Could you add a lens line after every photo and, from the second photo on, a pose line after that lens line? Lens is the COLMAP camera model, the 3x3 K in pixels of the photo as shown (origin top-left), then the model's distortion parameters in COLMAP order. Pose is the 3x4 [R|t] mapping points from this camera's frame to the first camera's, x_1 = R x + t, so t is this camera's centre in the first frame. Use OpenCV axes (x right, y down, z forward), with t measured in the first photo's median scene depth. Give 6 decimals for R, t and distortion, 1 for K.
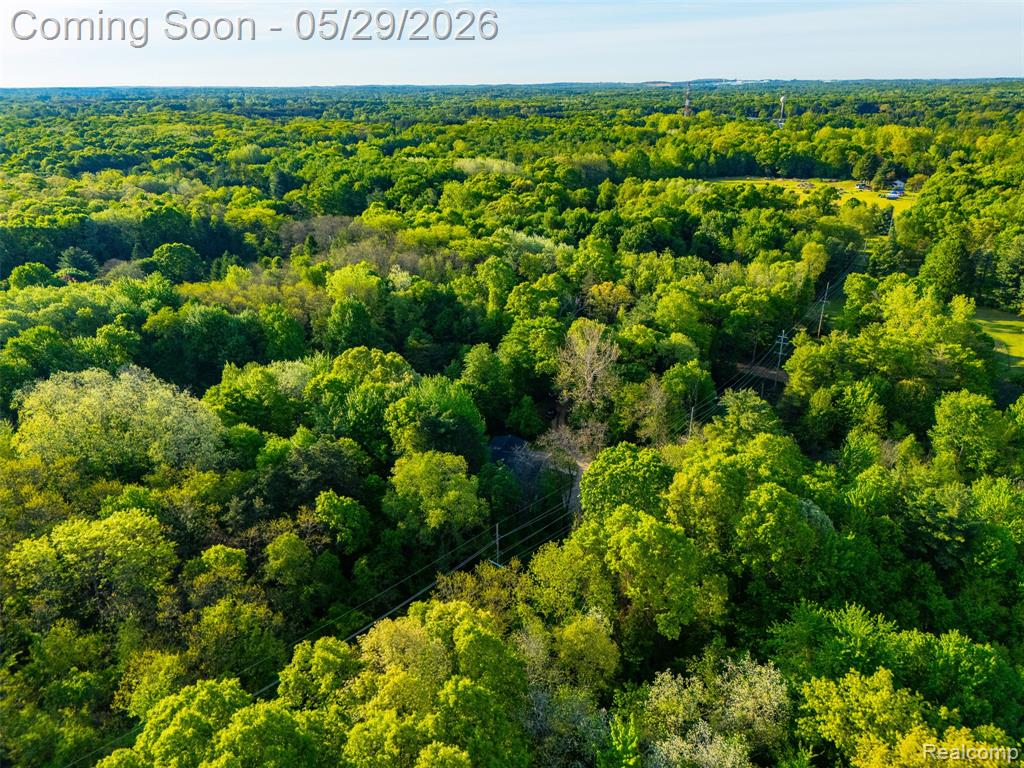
lens RADIAL K [[757.5, 0, 514.5], [0, 757.5, 398.6], [0, 0, 1]] dist [0.068475, -0.064092]
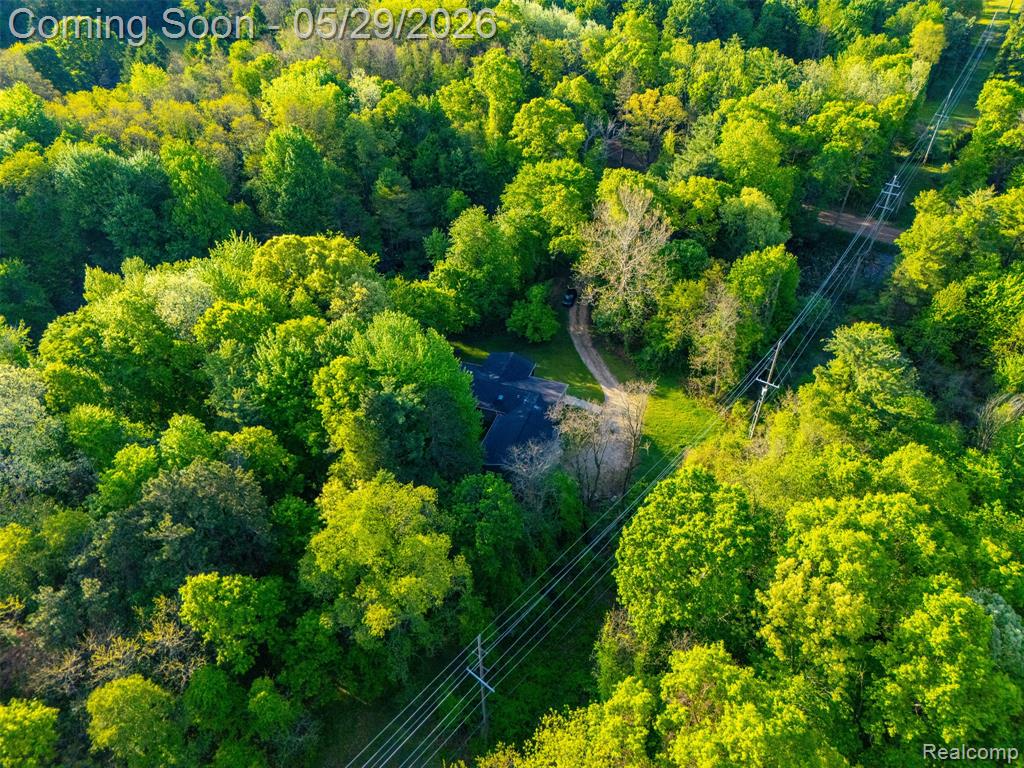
lens RADIAL K [[757.5, 0, 514.5], [0, 757.5, 398.6], [0, 0, 1]] dist [0.068475, -0.064092]
pose [[0.999805, 0.012825, -0.015015, 0.006562], [-0.007832, 0.955565, 0.294676, -0.104568], [0.018127, -0.294501, 0.955479, 0.250099]]
